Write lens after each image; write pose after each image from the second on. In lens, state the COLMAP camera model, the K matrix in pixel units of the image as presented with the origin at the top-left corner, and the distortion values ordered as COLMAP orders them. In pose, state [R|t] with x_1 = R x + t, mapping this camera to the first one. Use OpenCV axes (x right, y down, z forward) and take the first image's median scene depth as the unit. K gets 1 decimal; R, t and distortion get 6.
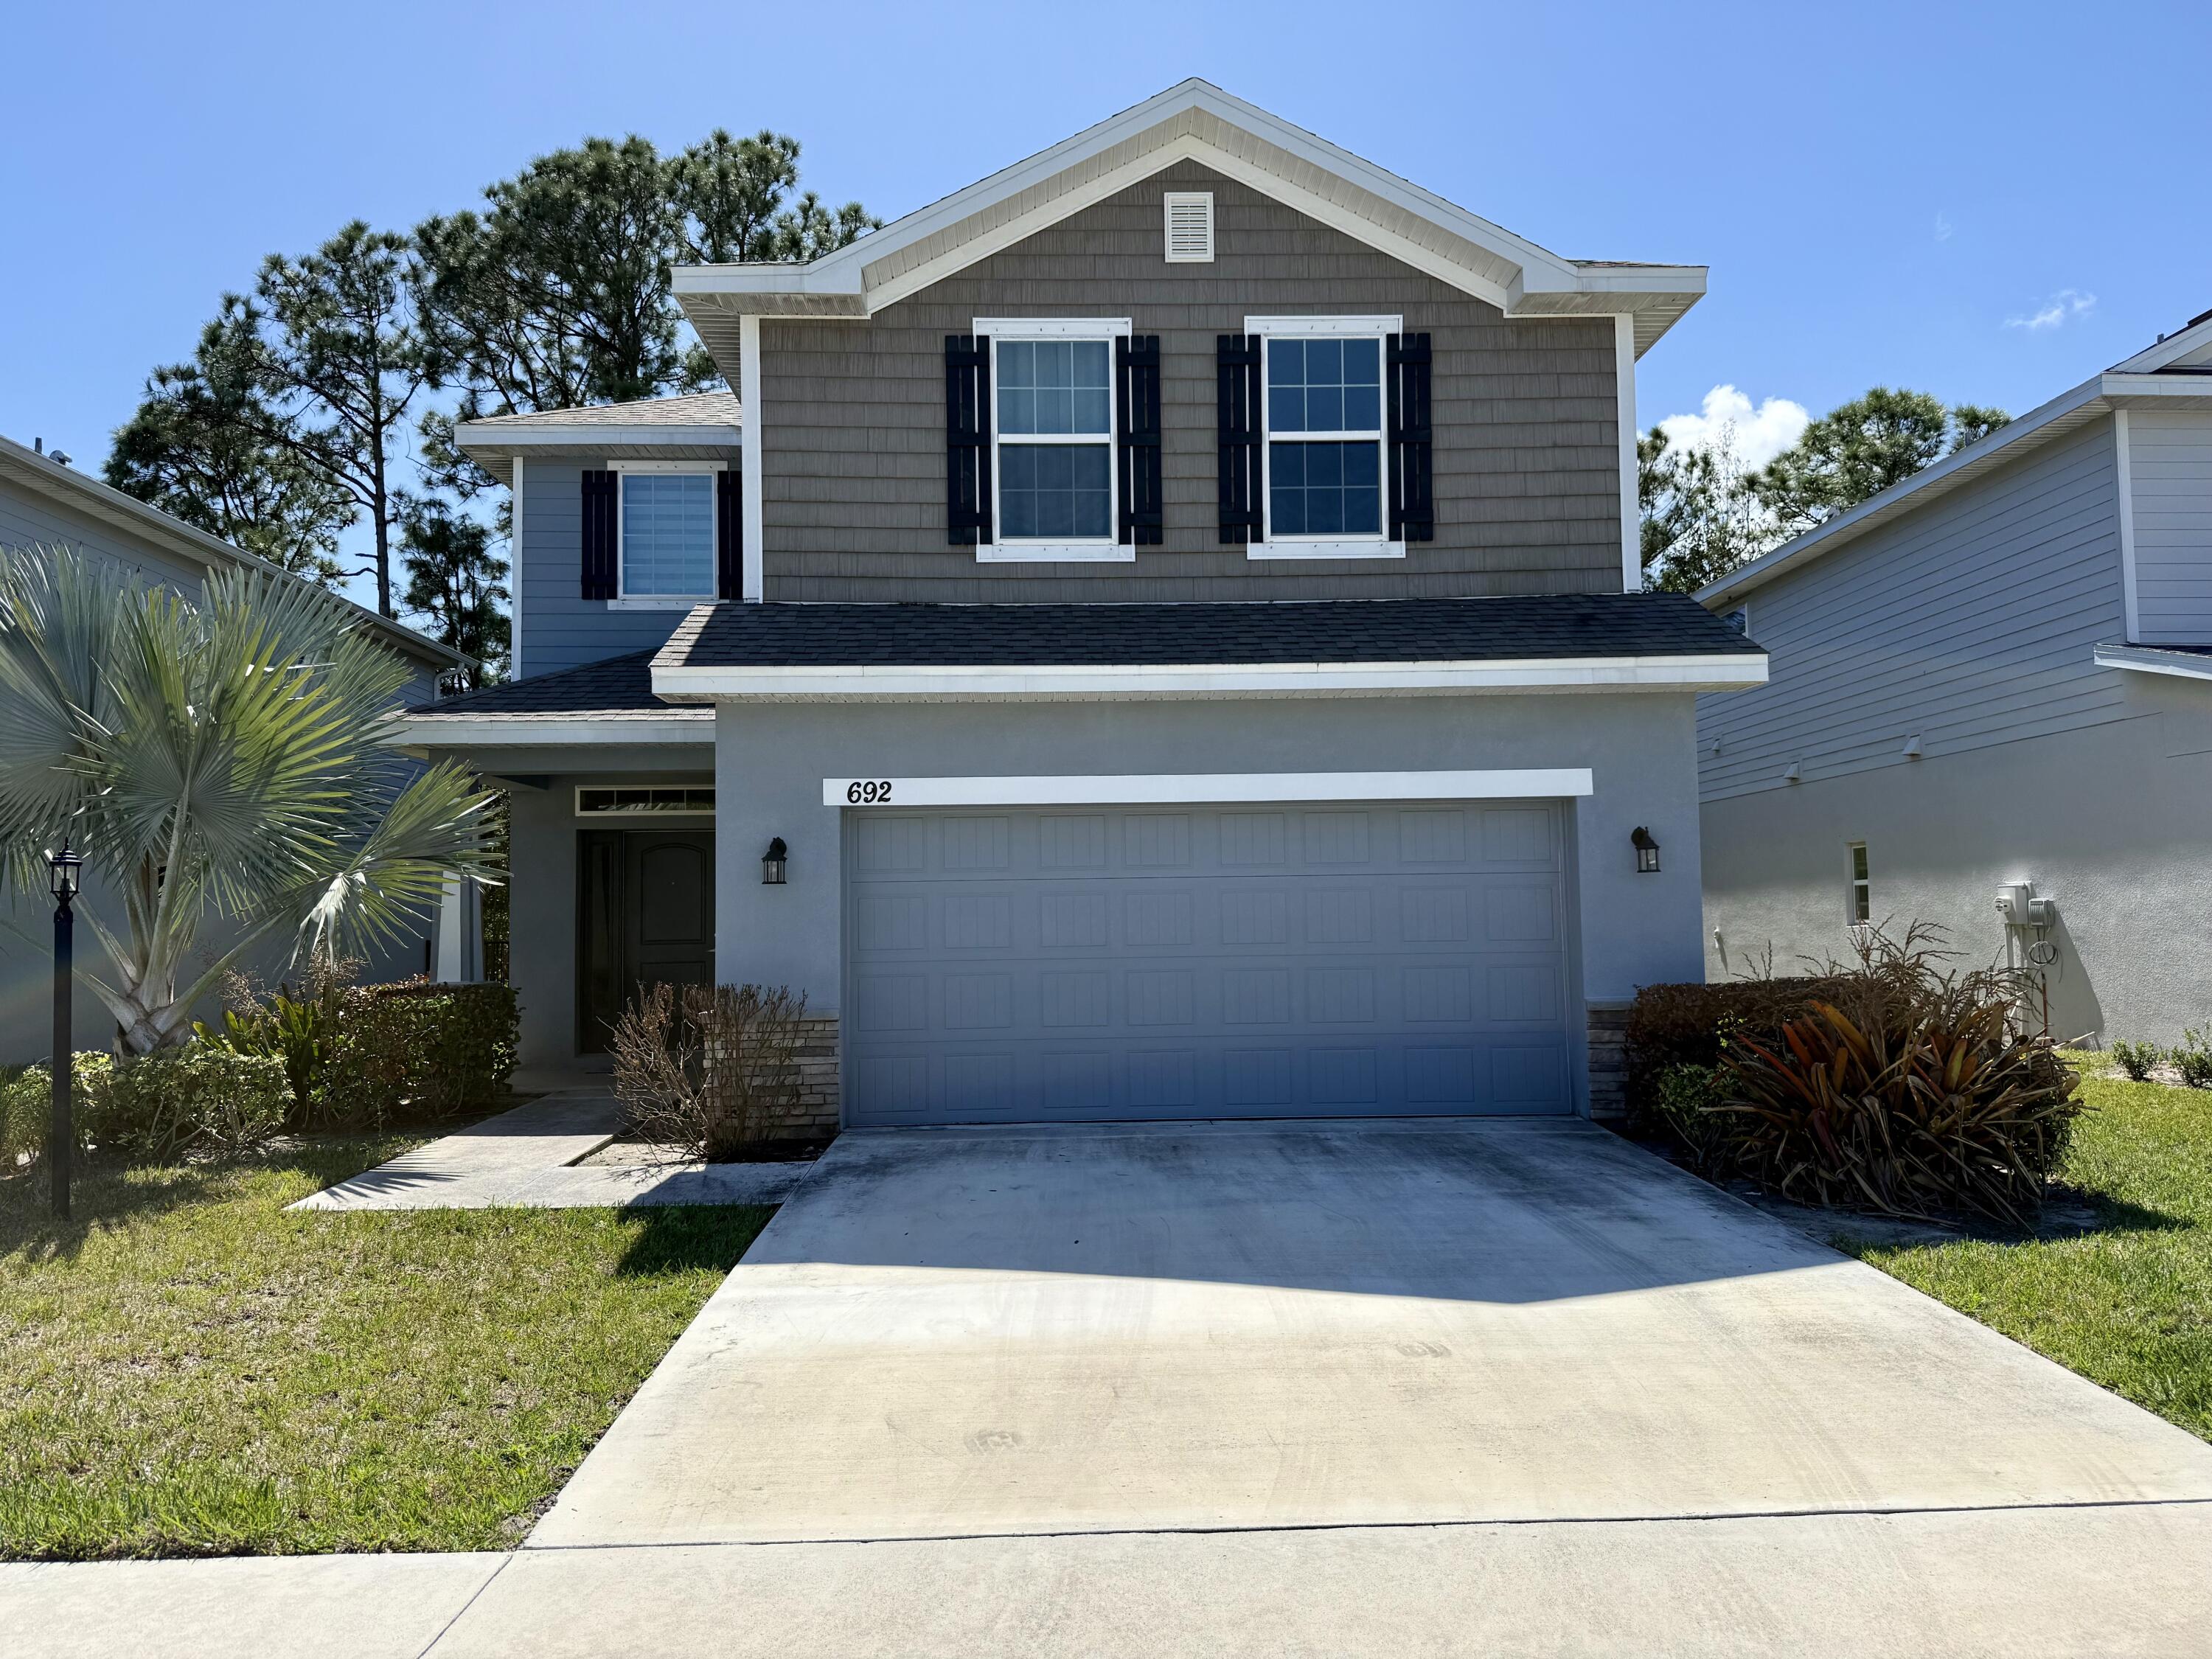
lens RADIAL K [[1513.2, 0, 1101.7], [0, 1513.2, 849.6], [0, 0, 1]] dist [0.141343, -0.300283]
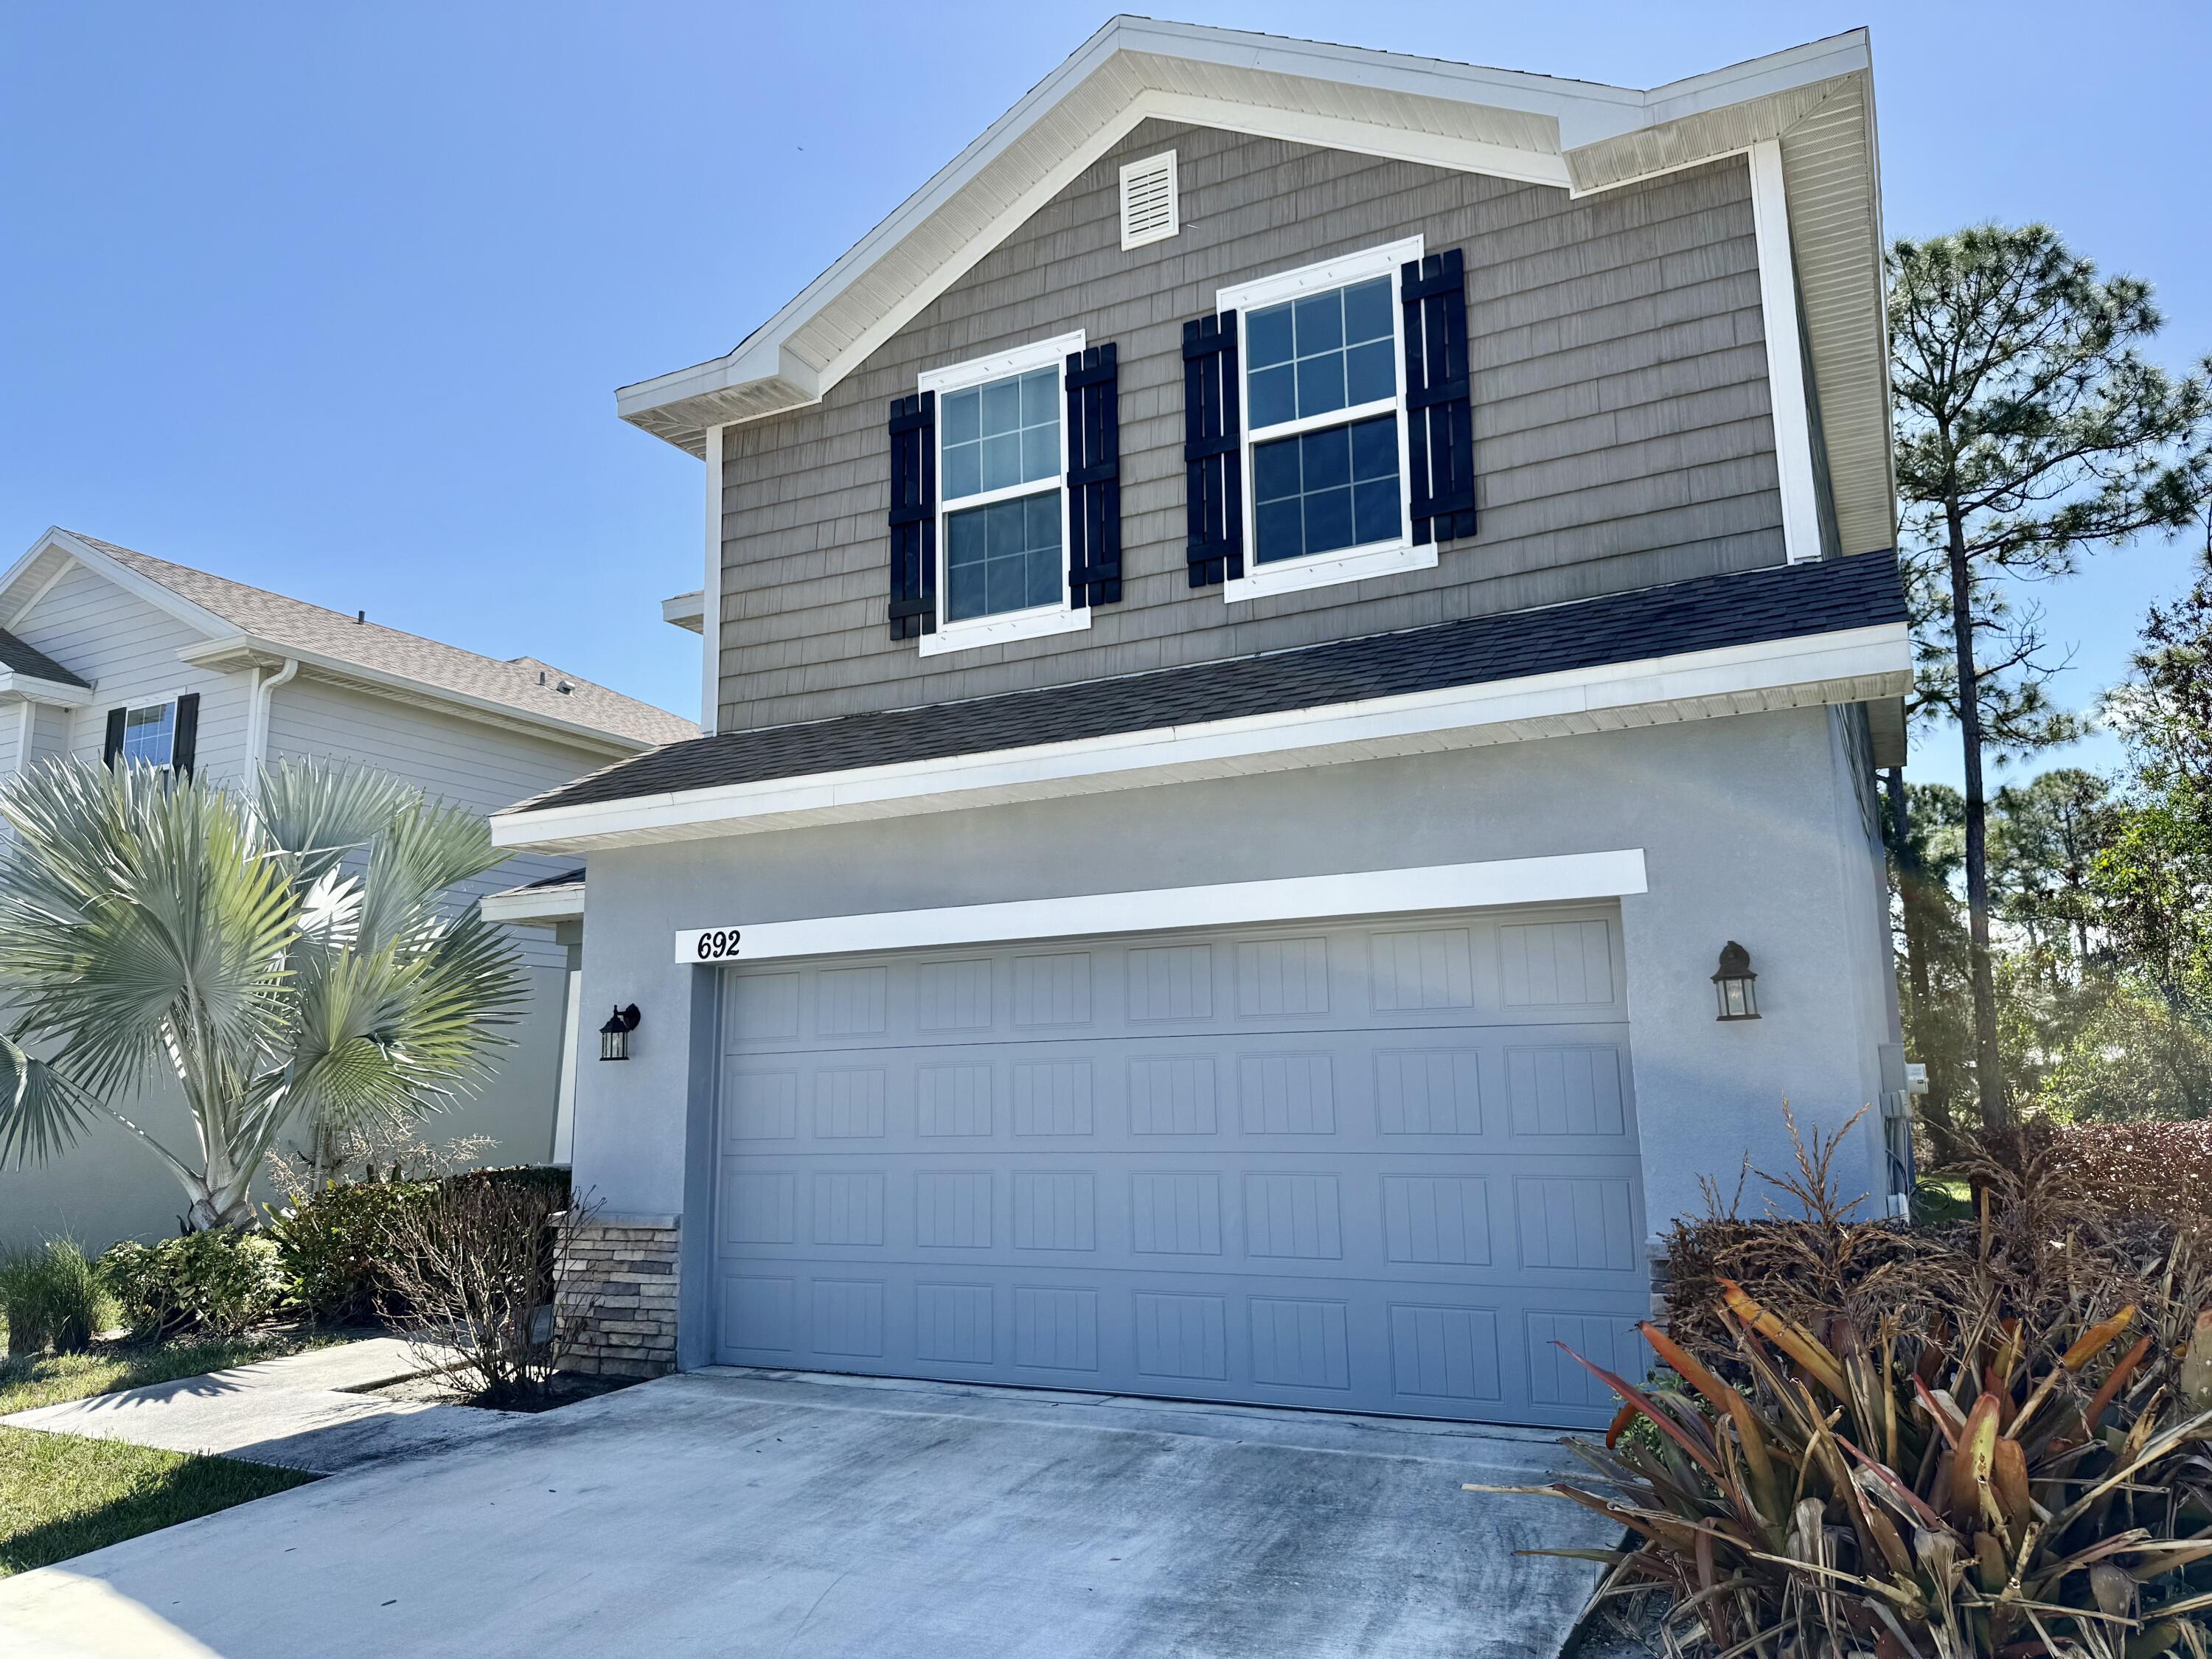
lens RADIAL K [[1513.2, 0, 1101.7], [0, 1513.2, 849.6], [0, 0, 1]] dist [0.141343, -0.300283]
pose [[0.881095, -0.077659, -0.466520, 0.376087], [0.028982, 0.993438, -0.110636, 0.007585], [0.472051, 0.083960, 0.877564, 0.334321]]
